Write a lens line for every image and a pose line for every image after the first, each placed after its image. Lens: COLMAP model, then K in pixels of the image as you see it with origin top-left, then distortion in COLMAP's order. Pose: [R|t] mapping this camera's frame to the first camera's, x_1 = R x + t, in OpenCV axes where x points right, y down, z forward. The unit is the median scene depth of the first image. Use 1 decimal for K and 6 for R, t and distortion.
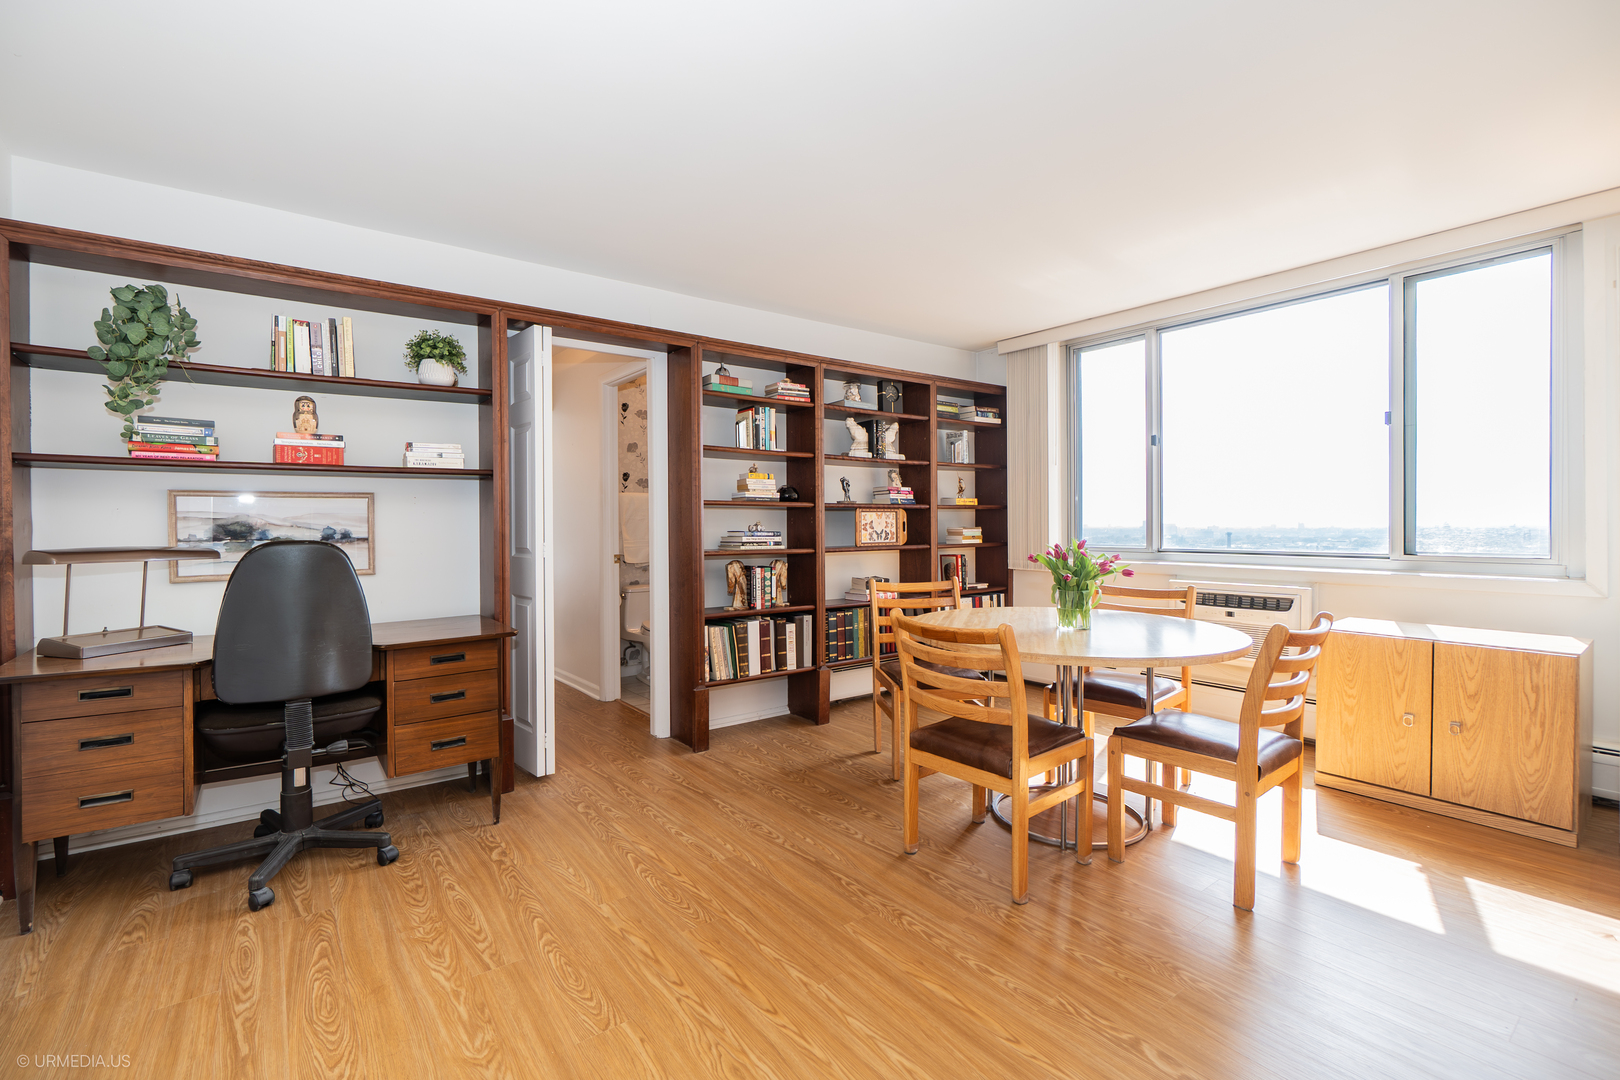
lens RADIAL K [[727.3, 0, 803.9], [0, 727.3, 527.7], [0, 0, 1]] dist [-0.009207, 0.003197]
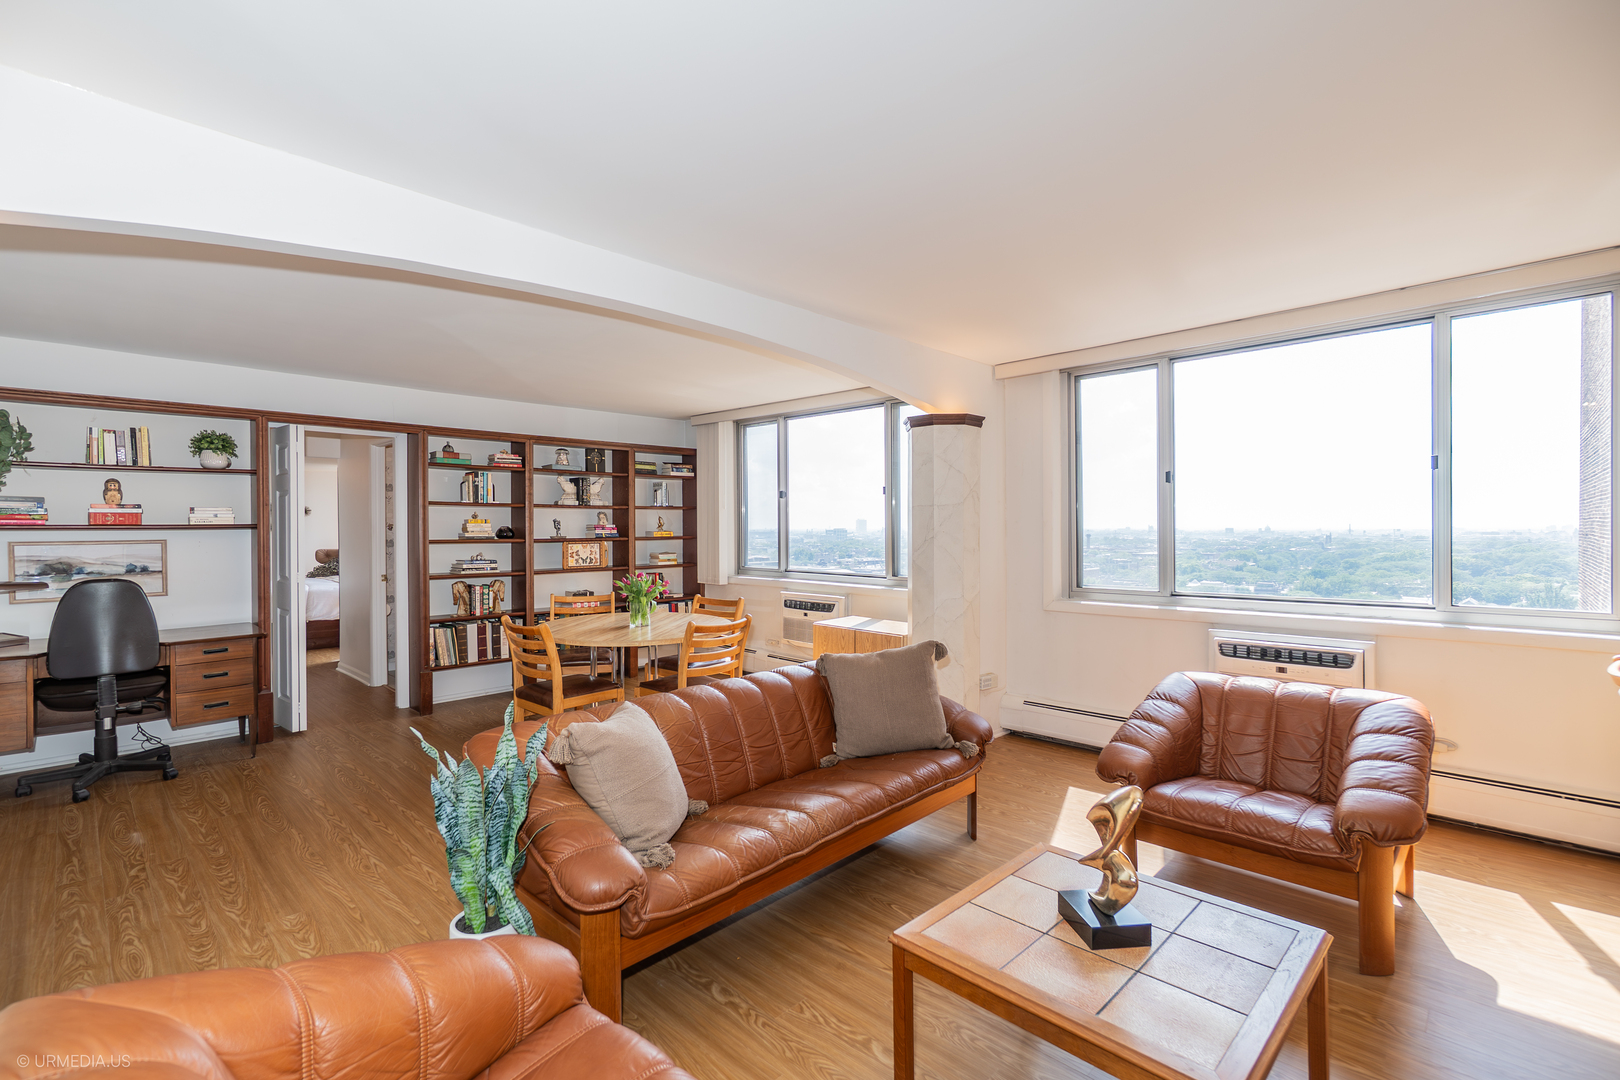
lens RADIAL K [[727.3, 0, 804.8], [0, 727.3, 532.3], [0, 0, 1]] dist [-0.009207, 0.003197]
pose [[0.987990, 0.003813, 0.154468, 0.453421], [-0.004613, 0.999978, 0.004820, -0.077019], [-0.154446, -0.005475, 0.987986, -0.639172]]
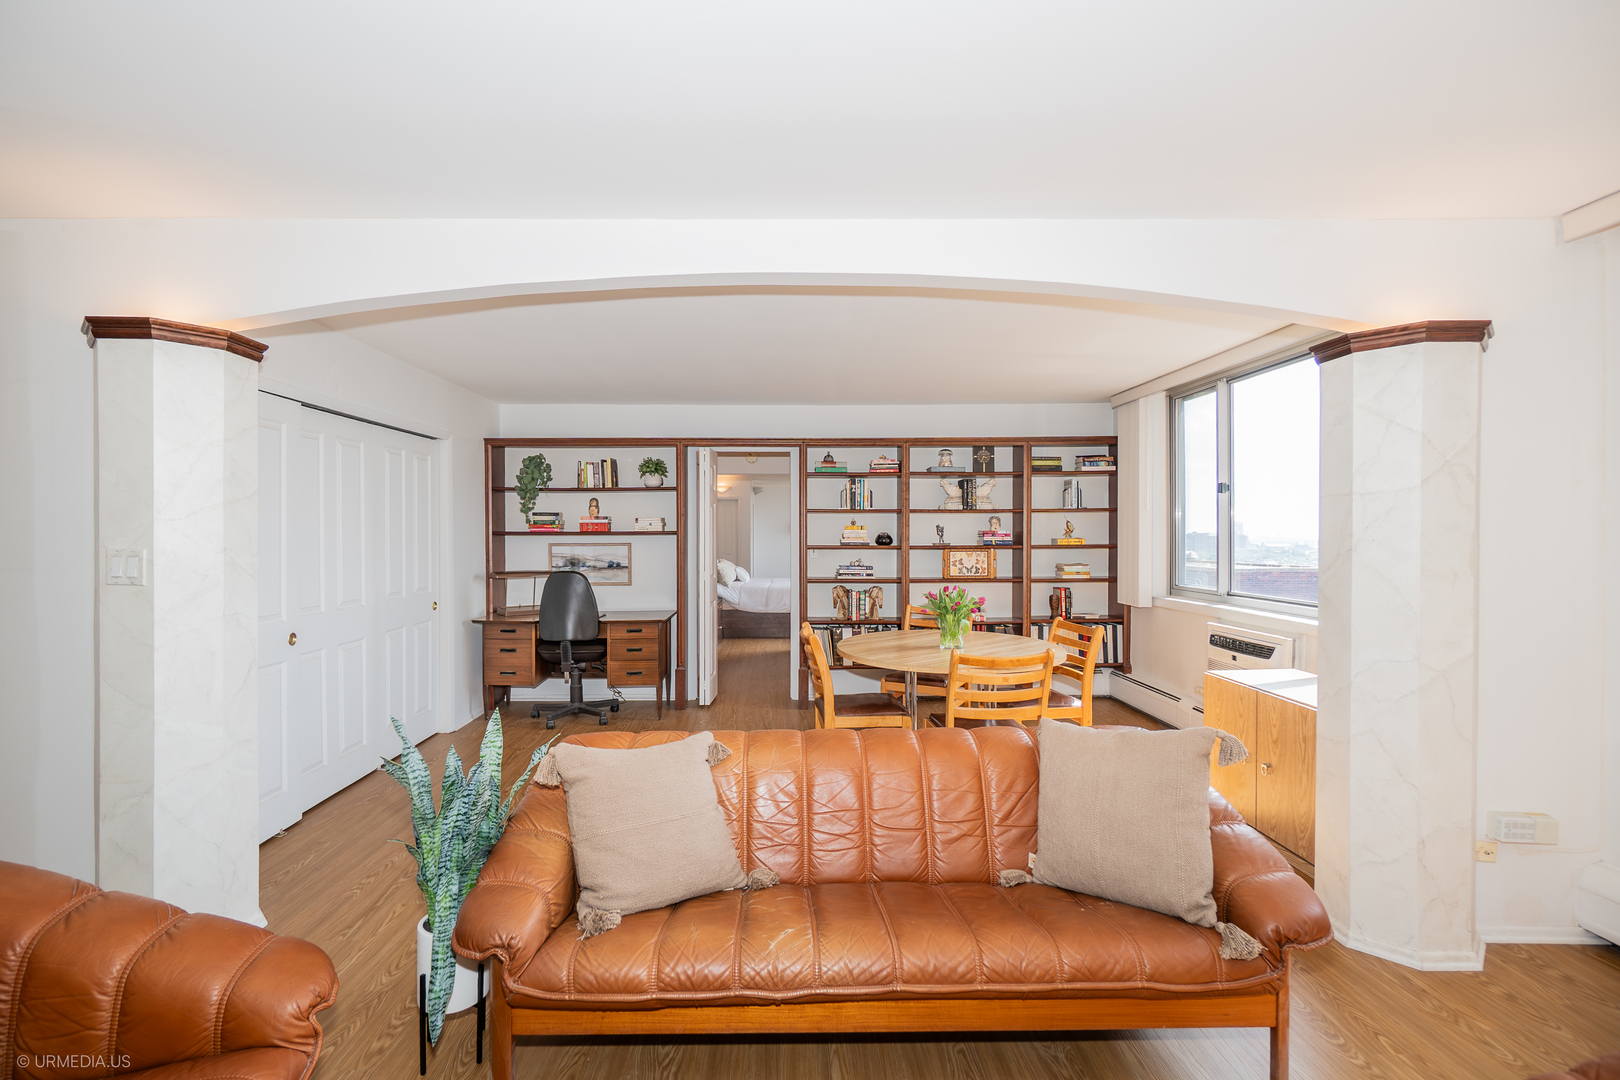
lens RADIAL K [[727.3, 0, 776.2], [0, 727.3, 543.1], [0, 0, 1]] dist [-0.009207, 0.003197]
pose [[0.803397, 0.011692, -0.595329, 0.873518], [-0.005129, 0.999906, 0.012716, -0.075360], [0.595422, -0.007163, 0.803381, -0.317889]]
